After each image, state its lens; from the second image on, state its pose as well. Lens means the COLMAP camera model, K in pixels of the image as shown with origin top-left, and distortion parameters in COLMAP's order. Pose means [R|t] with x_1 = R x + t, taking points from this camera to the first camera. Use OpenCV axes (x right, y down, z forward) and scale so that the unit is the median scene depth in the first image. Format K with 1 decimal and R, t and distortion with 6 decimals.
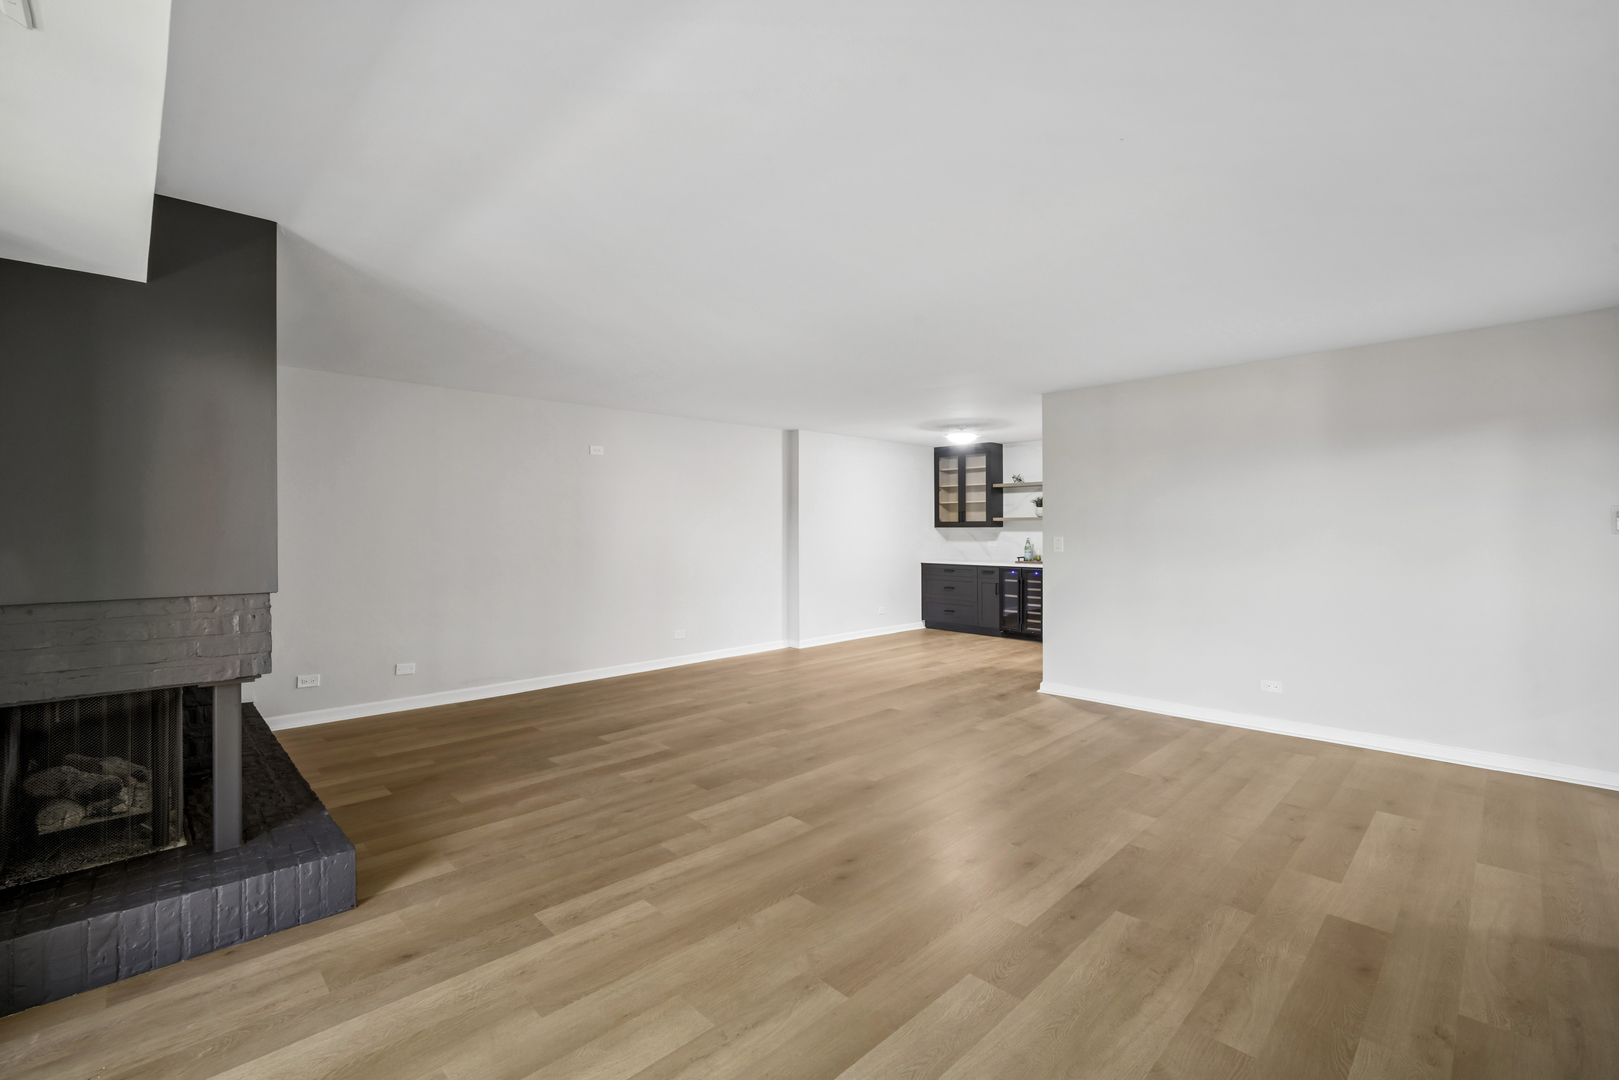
lens RADIAL K [[699.5, 0, 807.9], [0, 699.5, 534.5], [0, 0, 1]] dist [-0.014349, 0.006997]
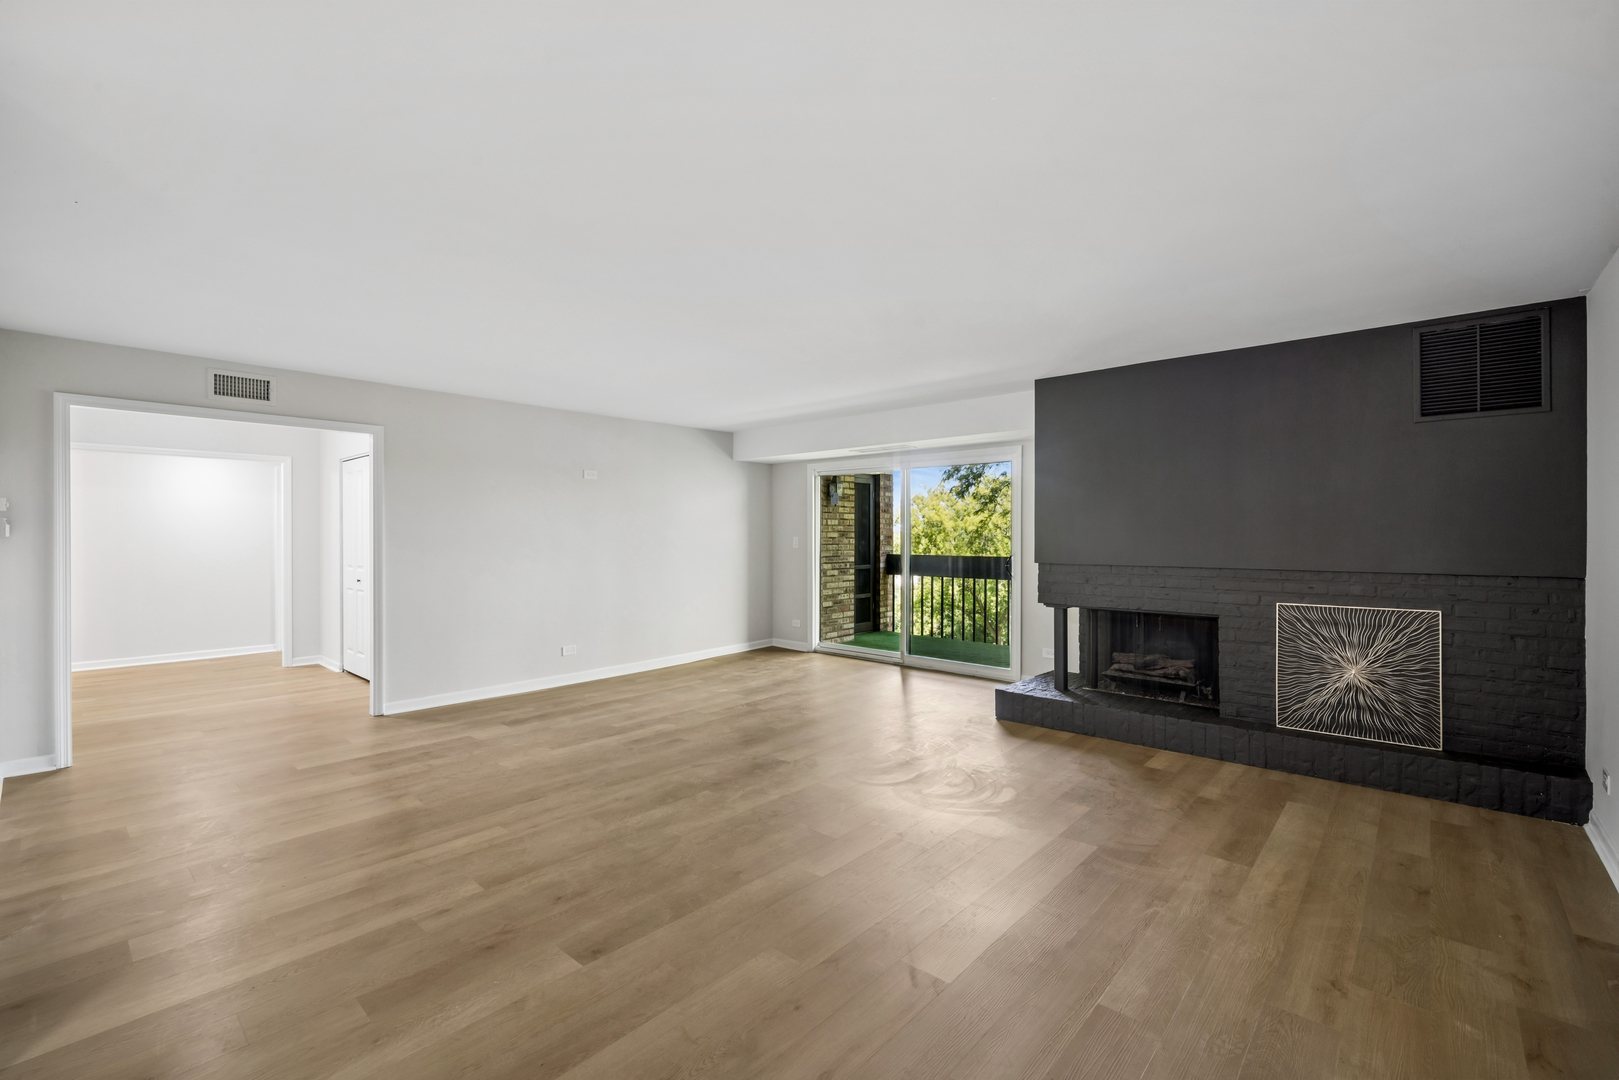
lens RADIAL K [[699.5, 0, 807.9], [0, 699.5, 534.5], [0, 0, 1]] dist [-0.014349, 0.006997]
pose [[-0.997982, 0.003894, -0.063374, 0.017058], [0.003306, 0.999950, 0.009391, -0.015520], [0.063408, 0.009163, -0.997946, 2.183471]]
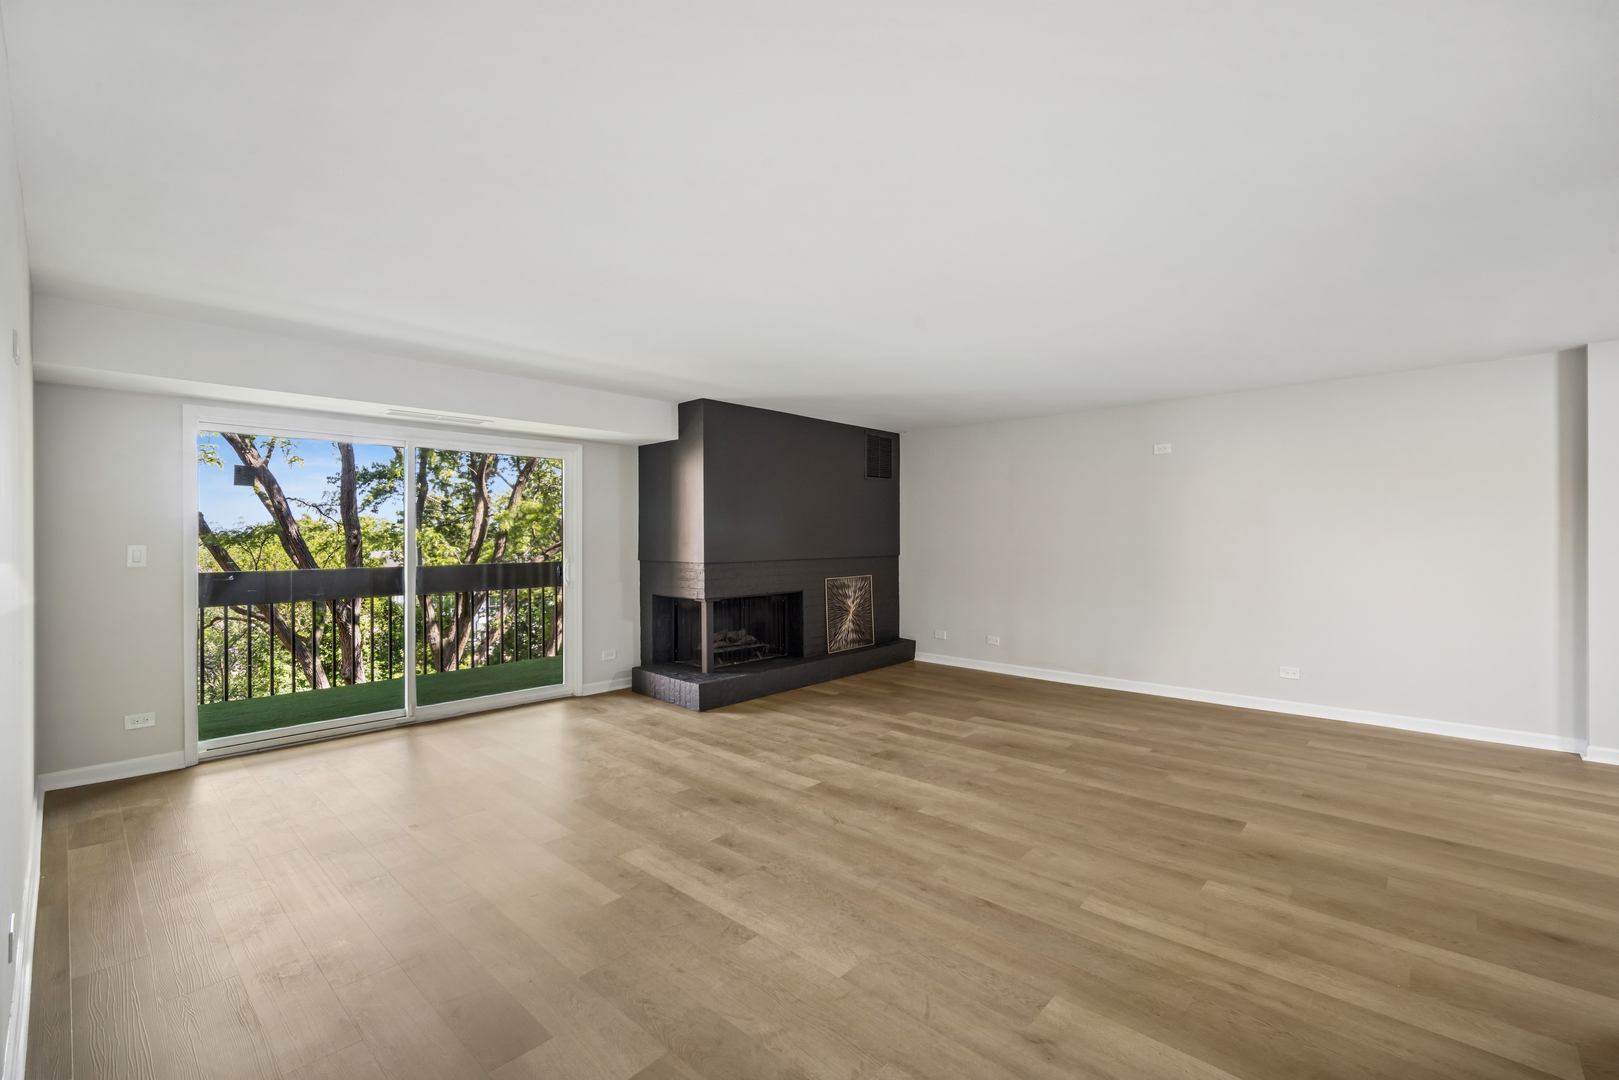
lens RADIAL K [[699.5, 0, 807.9], [0, 699.5, 534.5], [0, 0, 1]] dist [-0.014349, 0.006997]
pose [[0.051212, 0.001932, -0.998686, 1.102007], [-0.005826, 0.999982, 0.001636, -0.010263], [0.998671, 0.005735, 0.051223, 0.889866]]
